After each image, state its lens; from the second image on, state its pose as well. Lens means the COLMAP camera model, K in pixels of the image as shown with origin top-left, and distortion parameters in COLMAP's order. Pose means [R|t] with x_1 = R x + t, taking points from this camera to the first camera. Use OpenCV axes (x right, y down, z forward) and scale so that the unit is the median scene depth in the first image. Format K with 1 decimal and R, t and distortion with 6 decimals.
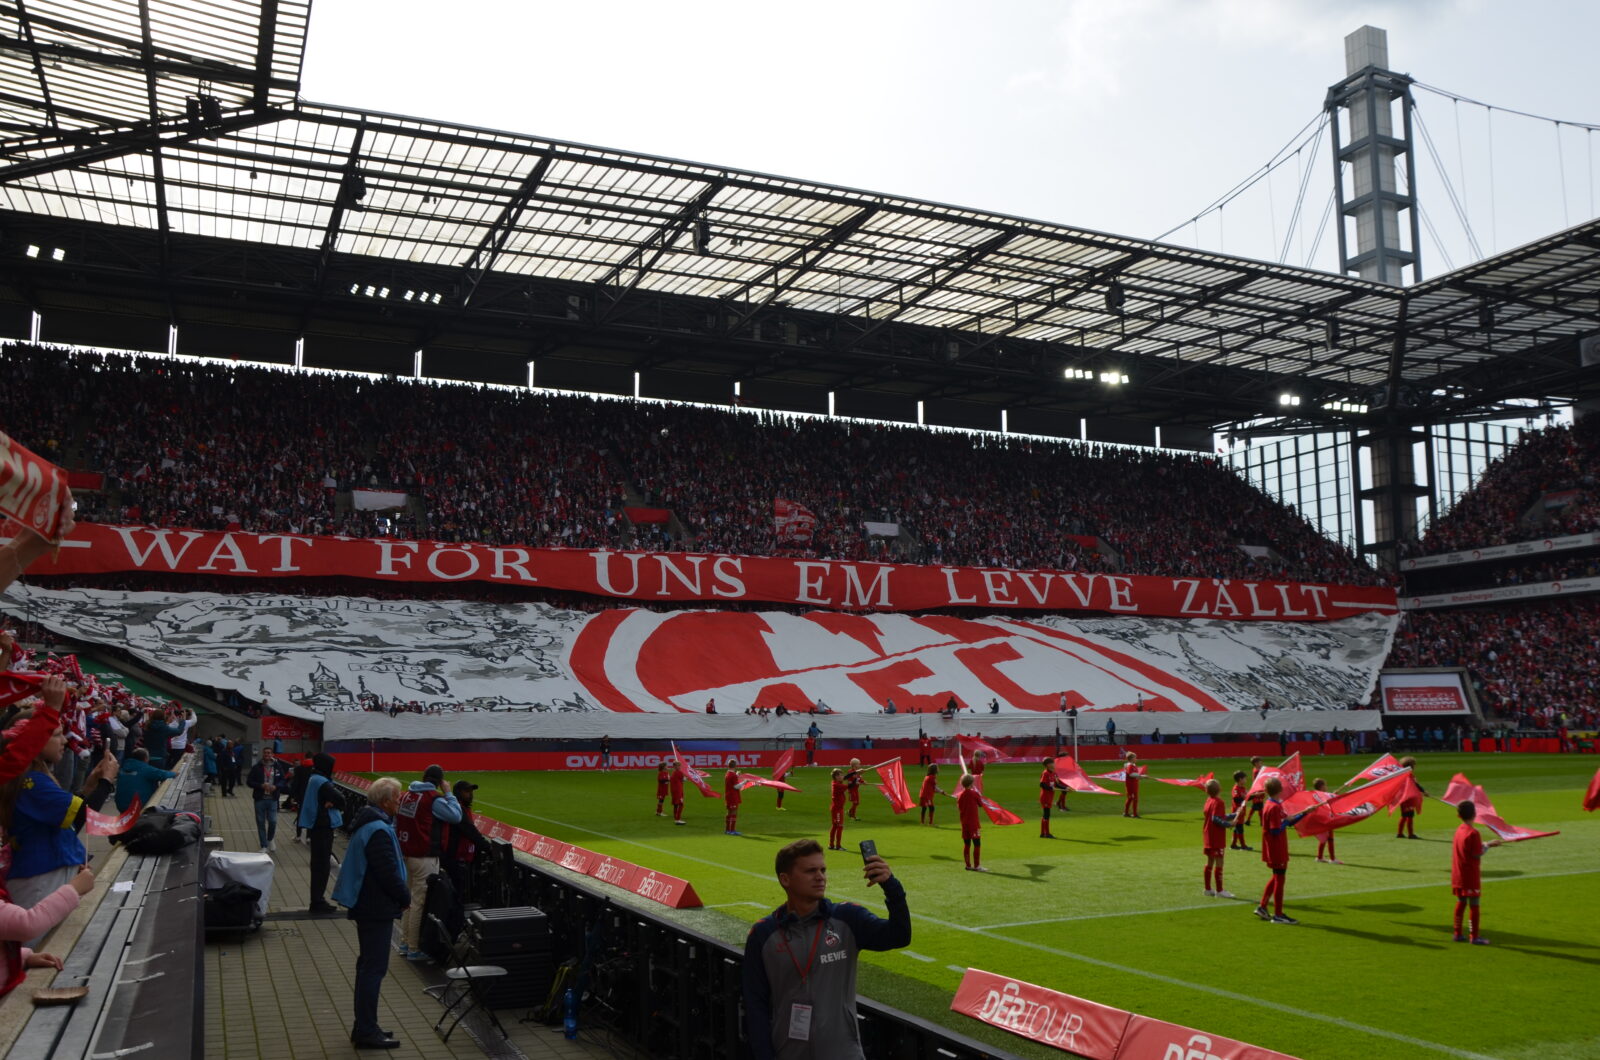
lens RADIAL K [[1382.7, 0, 813.9], [0, 1382.7, 560.3], [0, 0, 1]] dist [-0.128568, 0.188316]
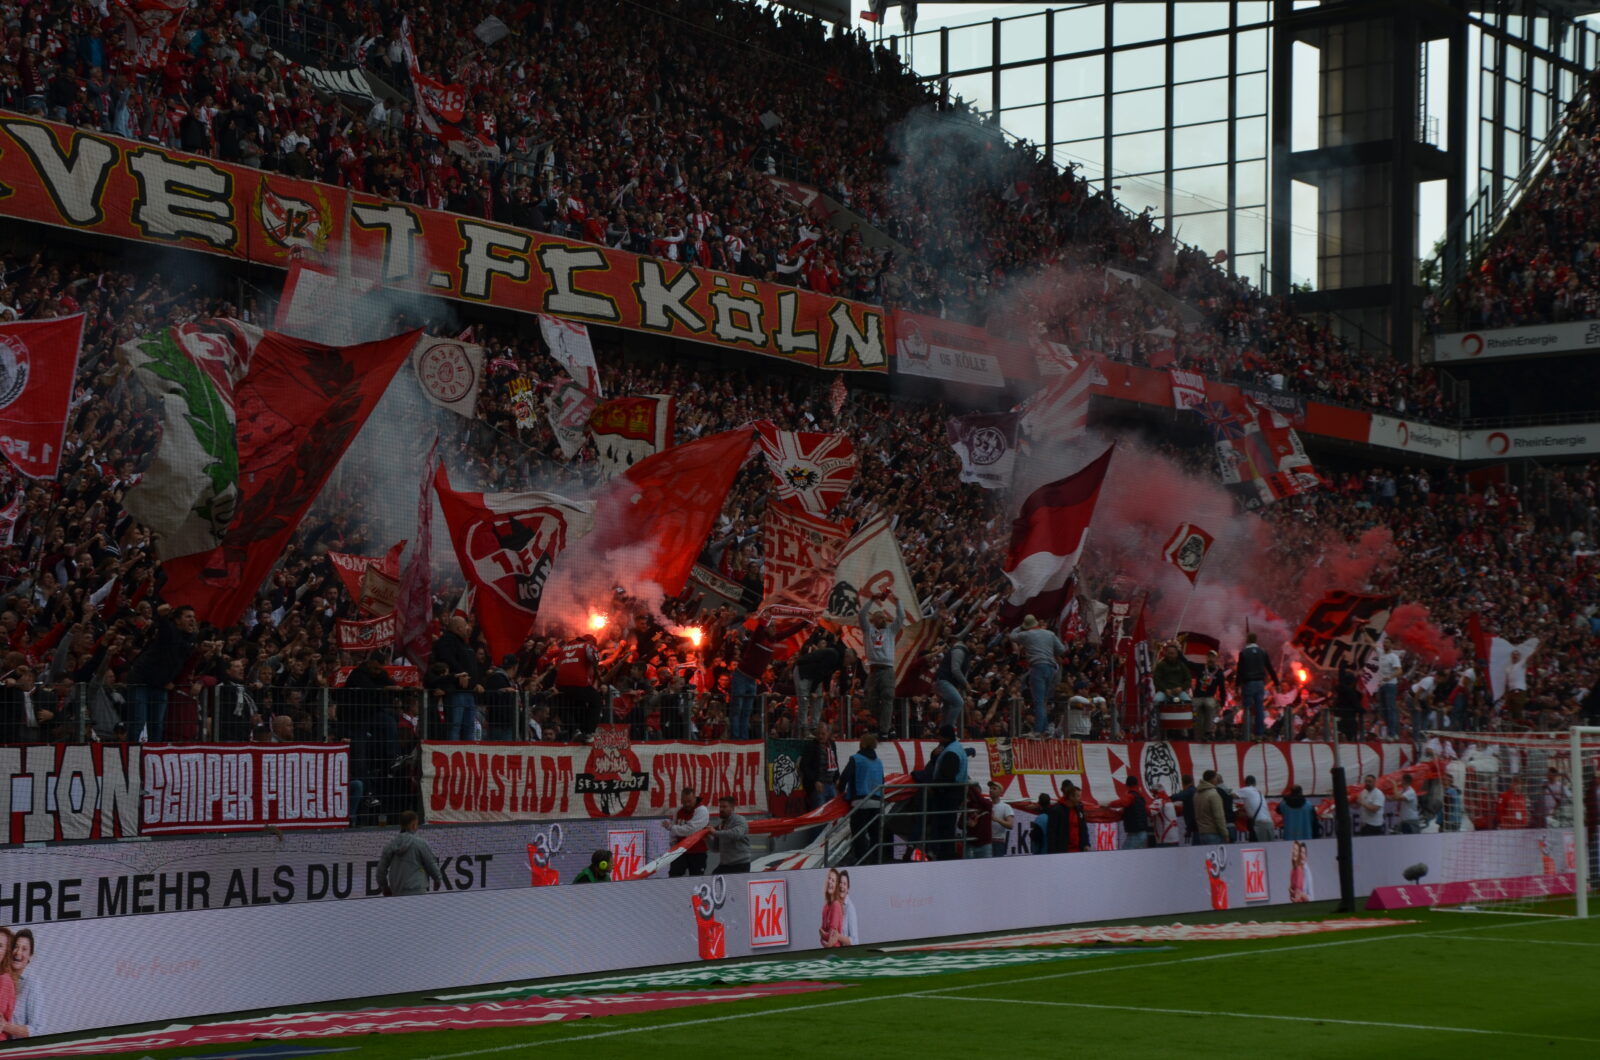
lens RADIAL K [[3028.0, 0, 800.0], [0, 3028.0, 530.0], [0, 0, 1]] dist [0.339449, 0.252314]
pose [[0.853209, 0.042009, 0.519874, -0.214137], [-0.064740, 0.997573, 0.025640, 0.054637], [-0.517535, -0.055533, 0.853858, 0.417734]]
